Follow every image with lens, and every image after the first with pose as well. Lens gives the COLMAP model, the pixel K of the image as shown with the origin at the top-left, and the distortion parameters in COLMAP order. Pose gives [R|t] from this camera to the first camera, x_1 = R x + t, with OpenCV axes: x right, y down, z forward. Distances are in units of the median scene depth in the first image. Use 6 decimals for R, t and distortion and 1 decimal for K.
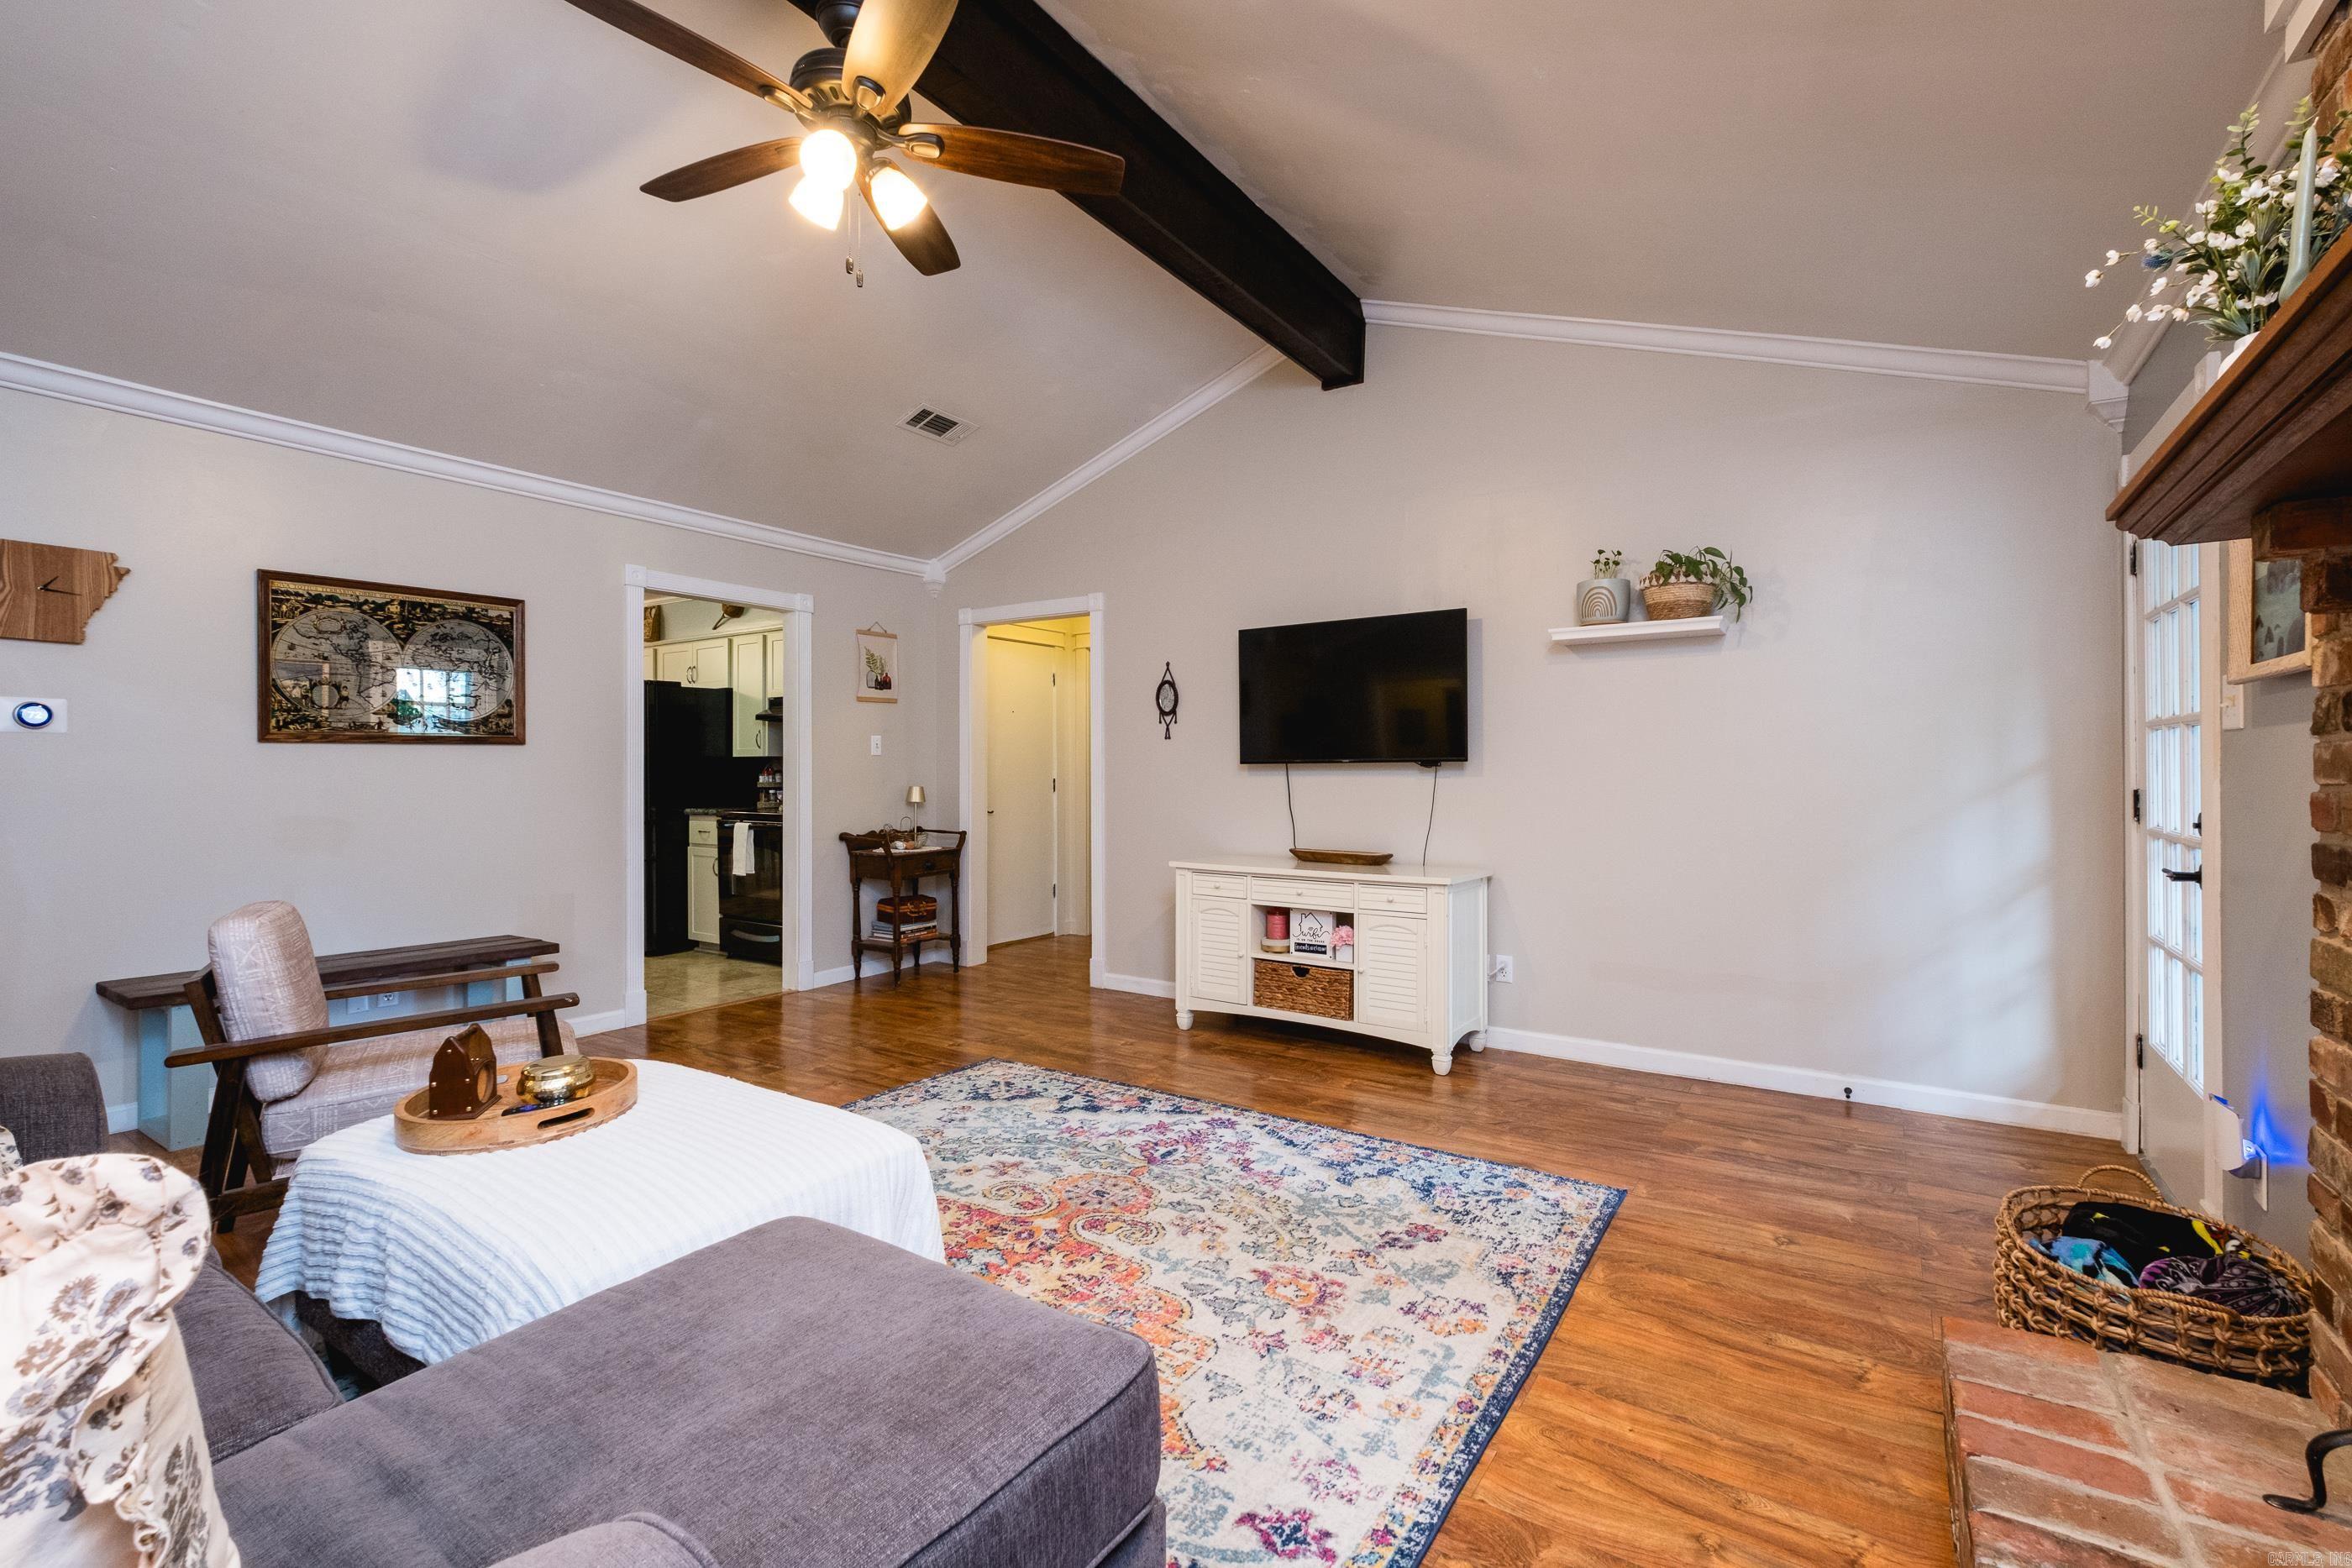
lens RADIAL K [[1018.2, 0, 1167.8], [0, 1018.2, 782.8], [0, 0, 1]] dist [0.001932, -0.003200]
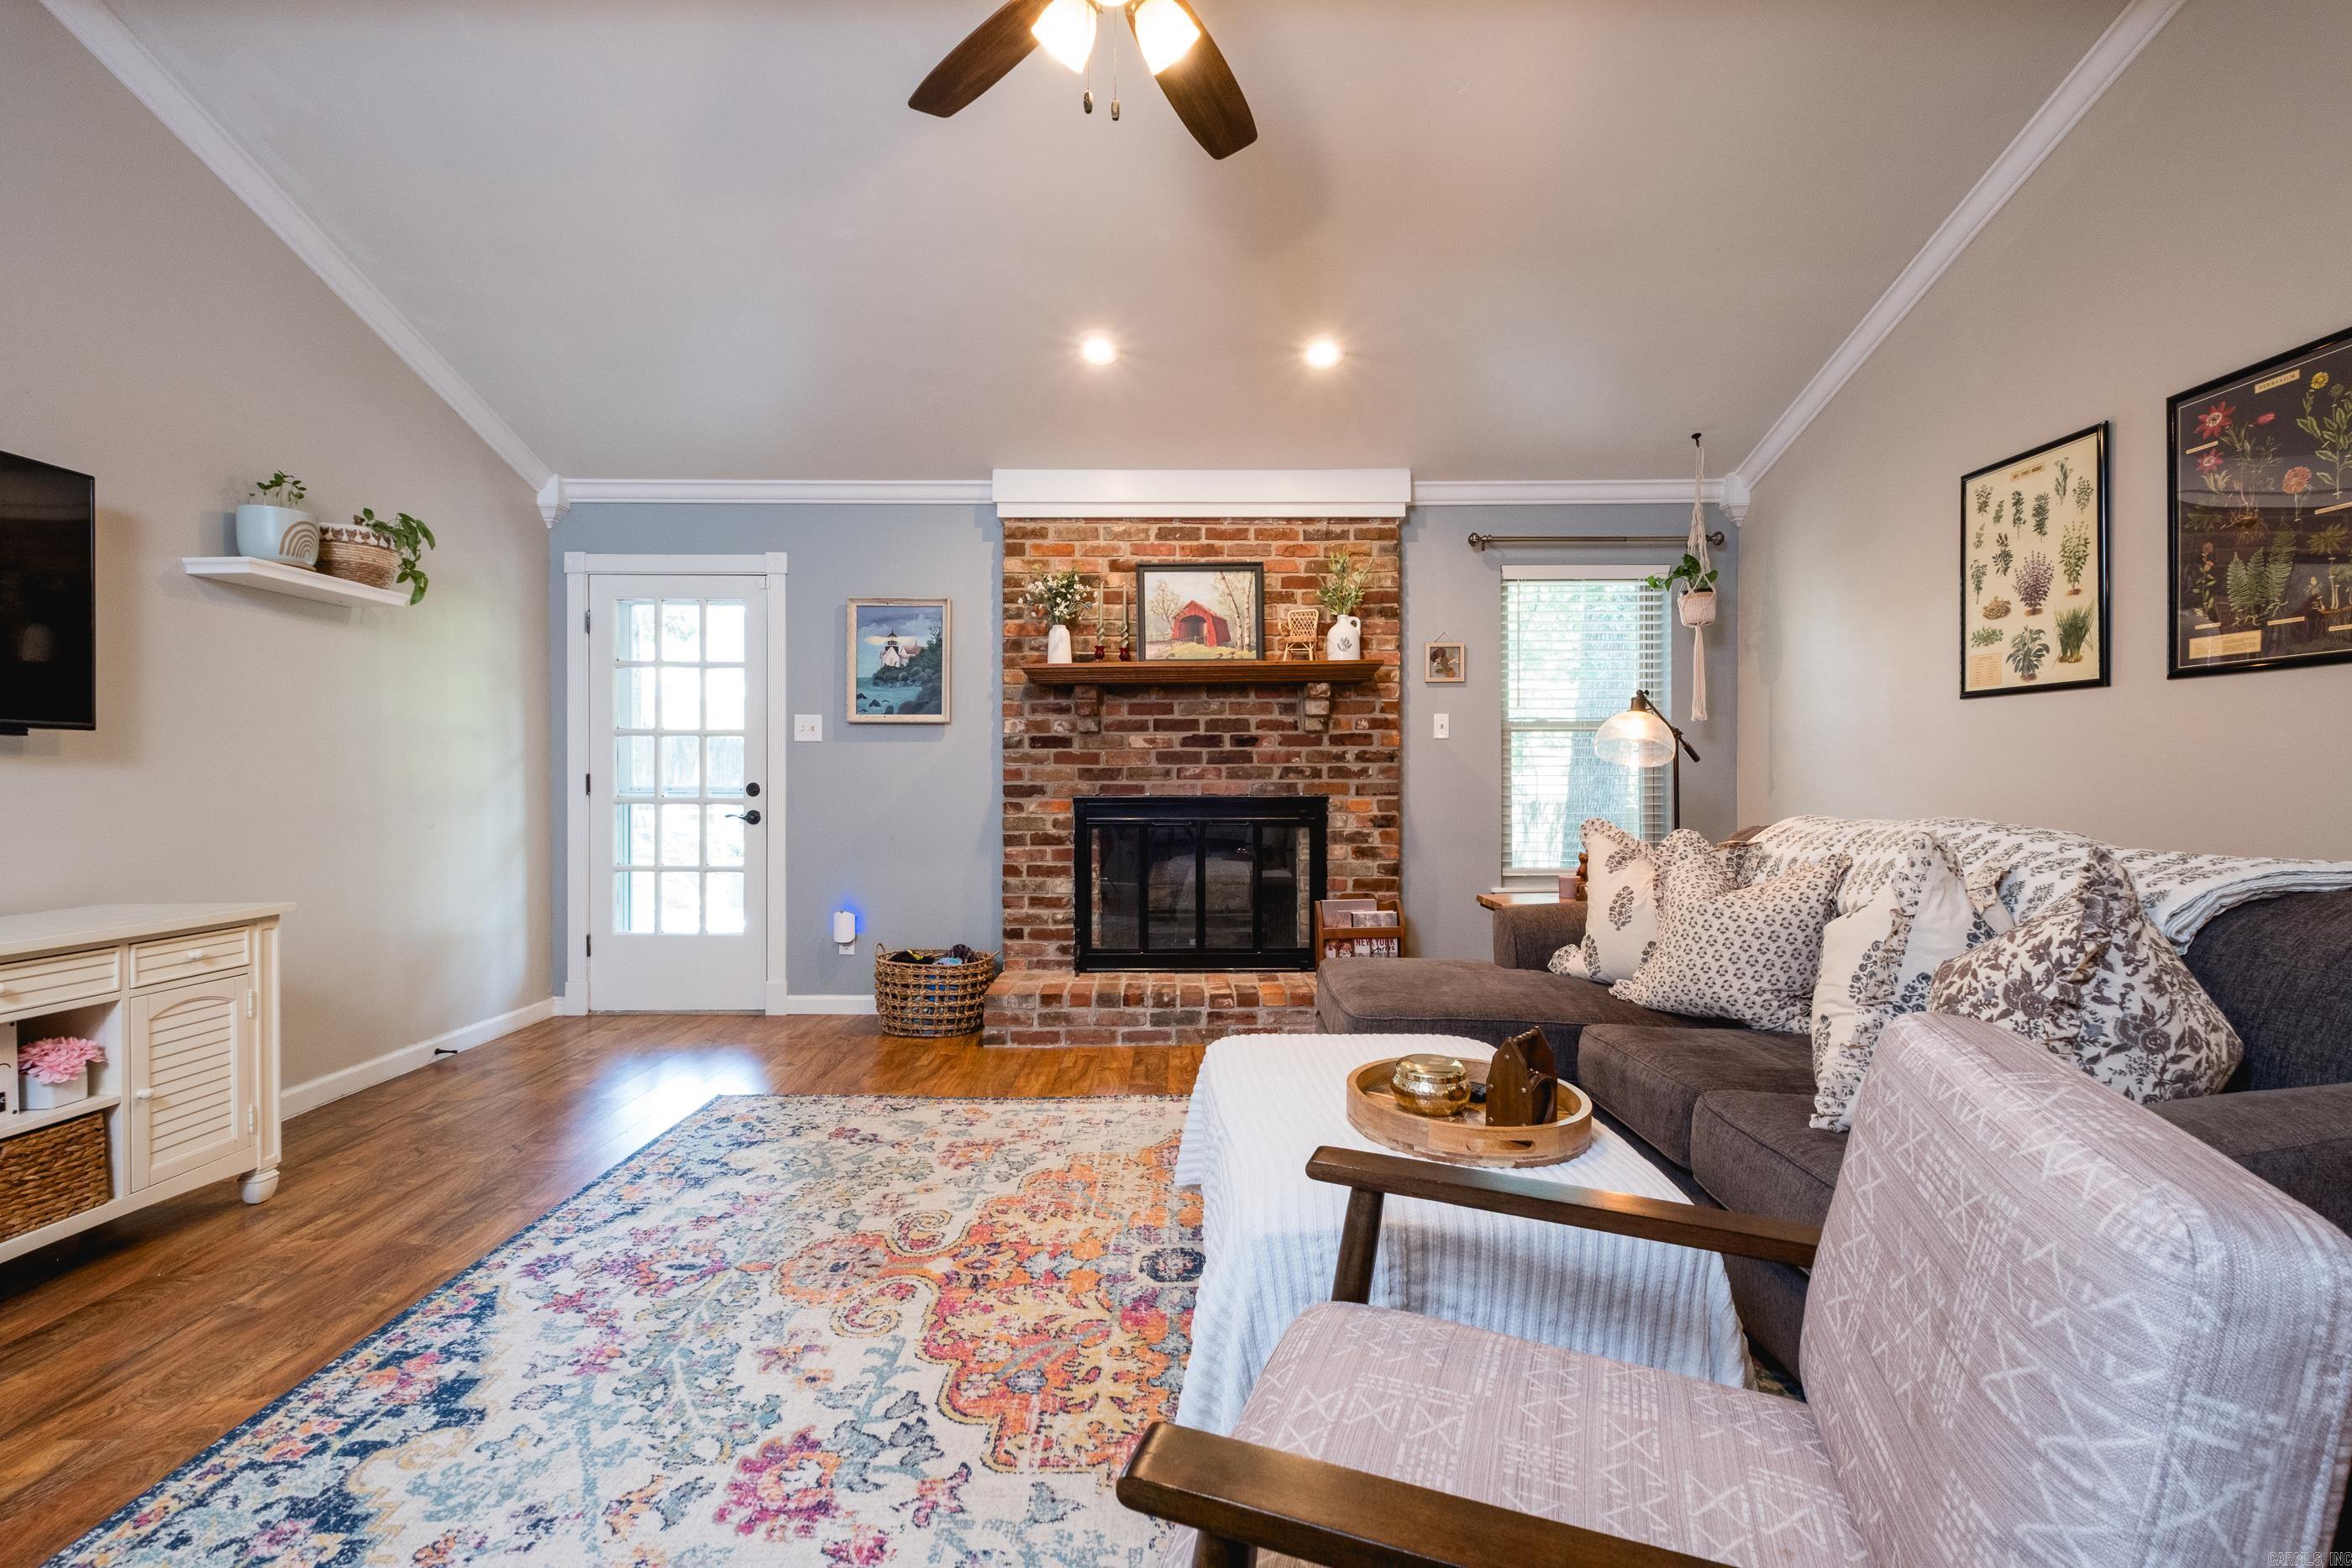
lens RADIAL K [[1018.2, 0, 1173.9], [0, 1018.2, 776.1], [0, 0, 1]] dist [0.001932, -0.003200]
pose [[-0.574632, 0.005672, 0.818392, -0.832859], [0.009153, 0.999958, -0.000503, 0.014326], [-0.818361, 0.007202, -0.574660, 1.171230]]
